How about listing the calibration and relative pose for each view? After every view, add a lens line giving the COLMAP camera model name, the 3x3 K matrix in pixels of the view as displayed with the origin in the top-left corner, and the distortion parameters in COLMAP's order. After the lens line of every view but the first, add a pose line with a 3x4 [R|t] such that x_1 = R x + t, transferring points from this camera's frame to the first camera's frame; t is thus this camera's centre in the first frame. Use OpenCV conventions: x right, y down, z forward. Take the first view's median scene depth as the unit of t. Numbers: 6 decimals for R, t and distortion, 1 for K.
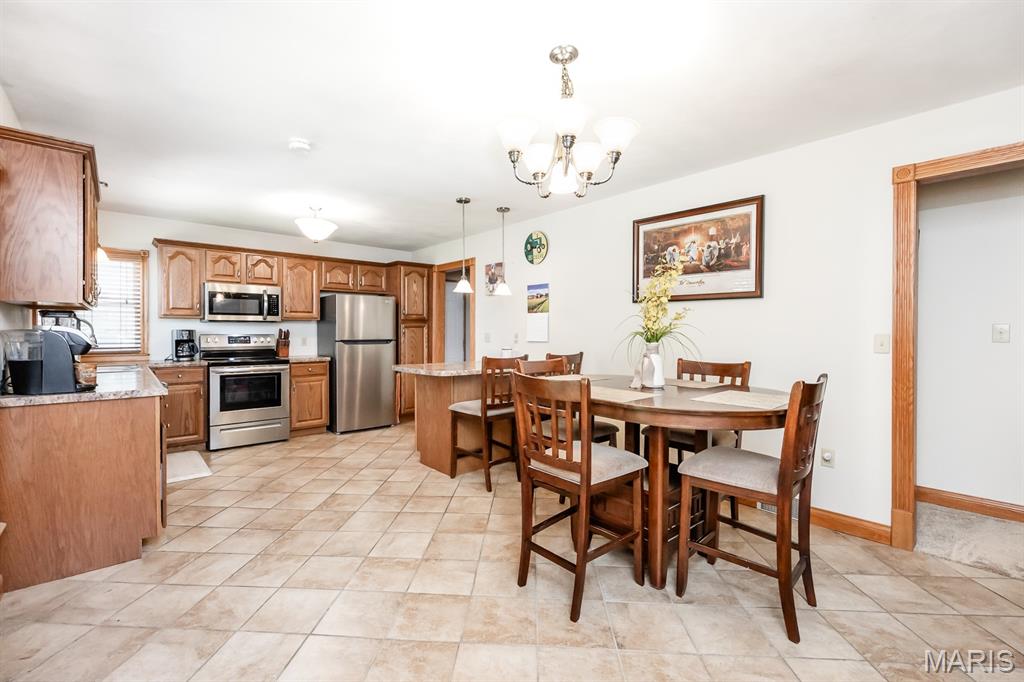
lens RADIAL K [[428.5, 0, 508.2], [0, 428.5, 341.5], [0, 0, 1]] dist [0.000434, 0.000153]
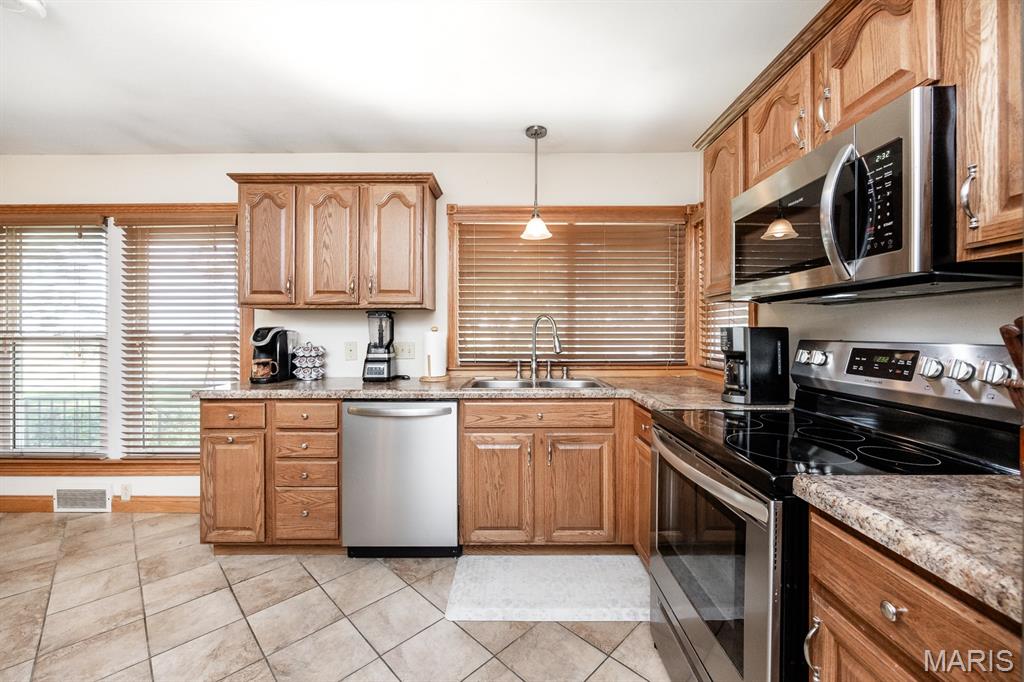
lens RADIAL K [[399.6, 0, 512.2], [0, 399.6, 338.4], [0, 0, 1]] dist [0.000287, -0.000145]
pose [[-0.678176, 0.005184, -0.734881, -0.327262], [-0.020031, 0.999473, 0.025536, -0.022171], [0.734627, 0.032038, -0.677715, 1.094485]]
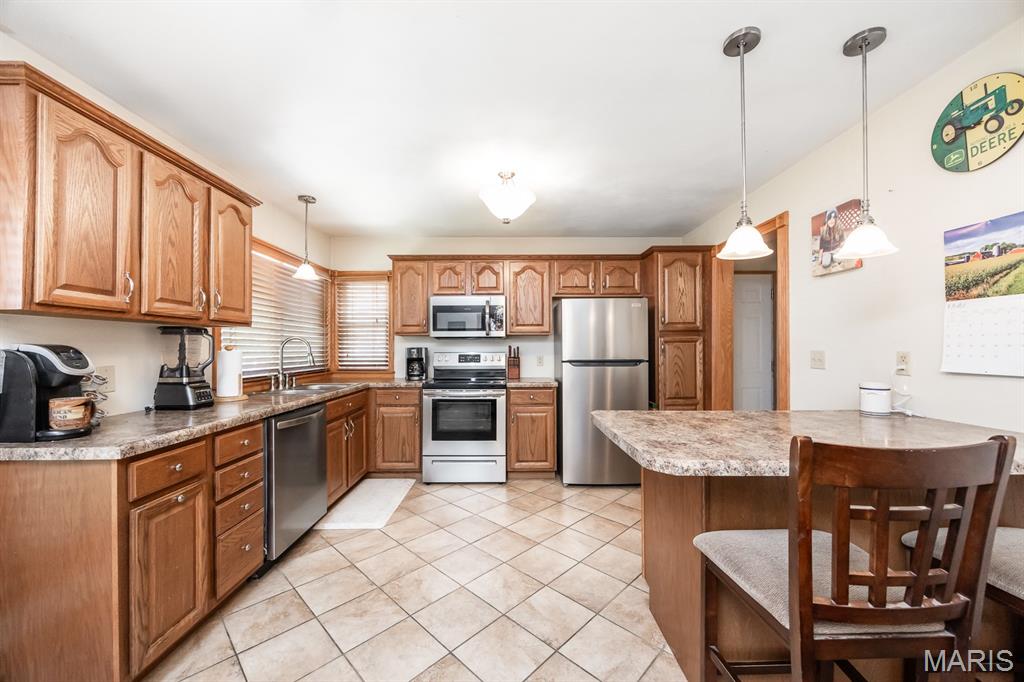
lens RADIAL K [[385.6, 0, 513.3], [0, 385.6, 346.1], [0, 0, 1]] dist [-0.002266, -0.000126]
pose [[0.750470, -0.007526, -0.660862, -0.020977], [-0.011251, 0.999645, -0.024161, -0.012290], [0.660809, 0.025568, 0.750119, 0.492110]]
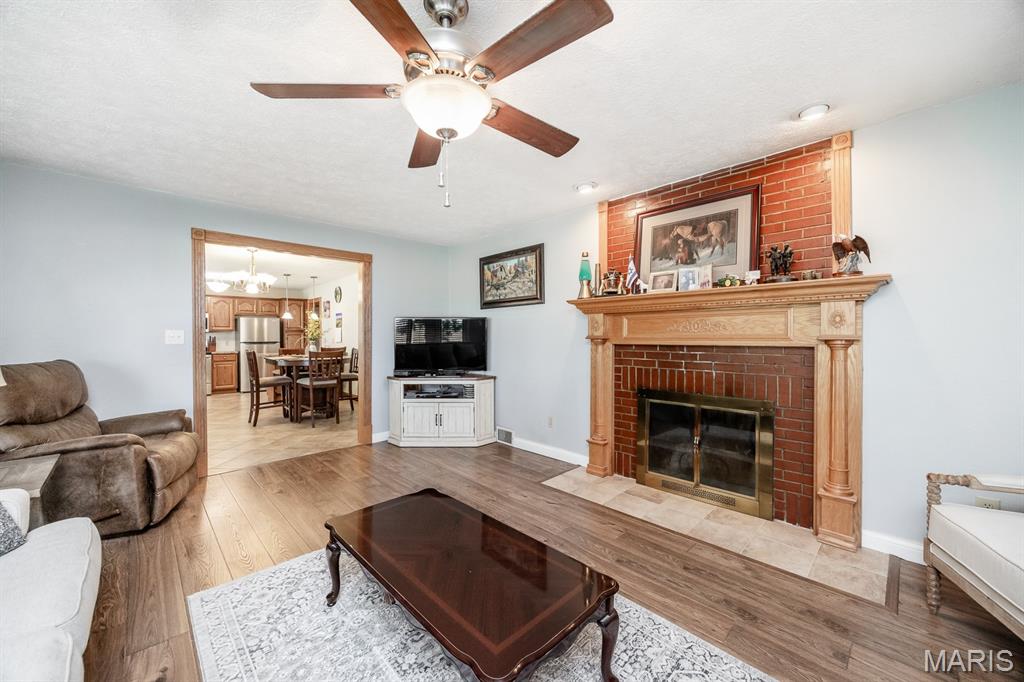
lens RADIAL K [[385.6, 0, 513.3], [0, 385.6, 346.1], [0, 0, 1]] dist [-0.002266, -0.000126]
pose [[0.999408, -0.000073, 0.034396, 0.825381], [0.000202, 0.999993, -0.003753, 0.024859], [-0.034395, 0.003758, 0.999401, -0.810985]]
